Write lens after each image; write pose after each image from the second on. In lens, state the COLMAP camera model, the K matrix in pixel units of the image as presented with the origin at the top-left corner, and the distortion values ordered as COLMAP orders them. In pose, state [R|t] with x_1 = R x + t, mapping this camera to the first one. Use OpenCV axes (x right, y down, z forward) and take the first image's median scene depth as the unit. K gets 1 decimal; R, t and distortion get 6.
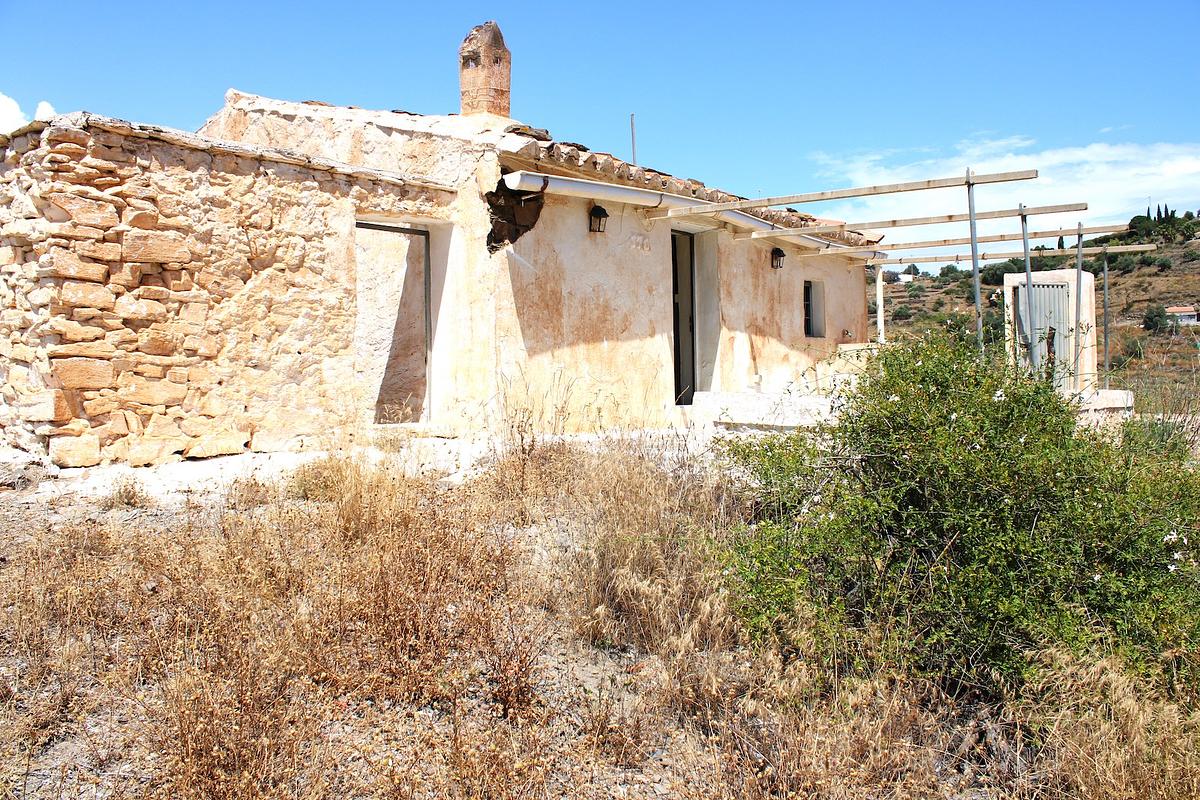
lens RADIAL K [[1002.2, 0, 604.6], [0, 1002.2, 393.5], [0, 0, 1]] dist [-0.169195, 0.158845]
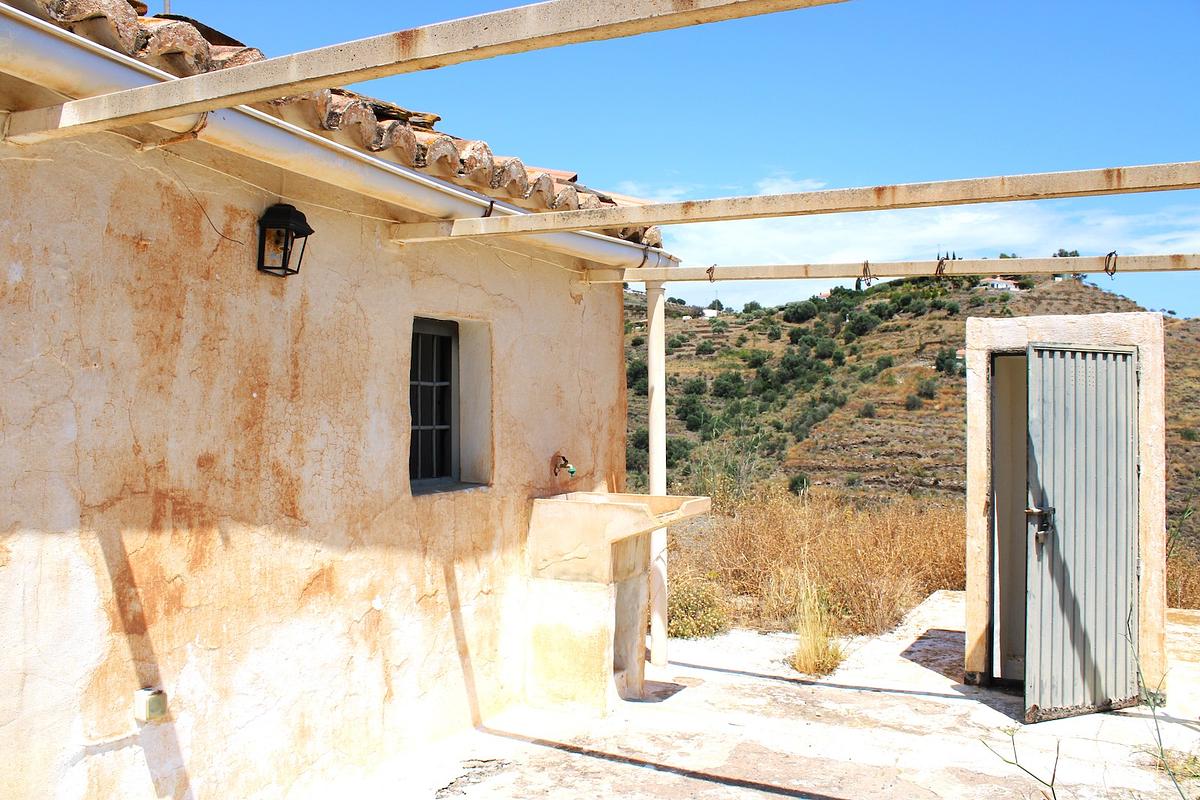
lens RADIAL K [[1002.2, 0, 604.6], [0, 1002.2, 393.5], [0, 0, 1]] dist [-0.169195, 0.158845]
pose [[0.981277, 0.023262, 0.191190, 0.178903], [-0.017863, 0.999393, -0.029919, -0.072760], [-0.191770, 0.025943, 0.981097, 0.602013]]
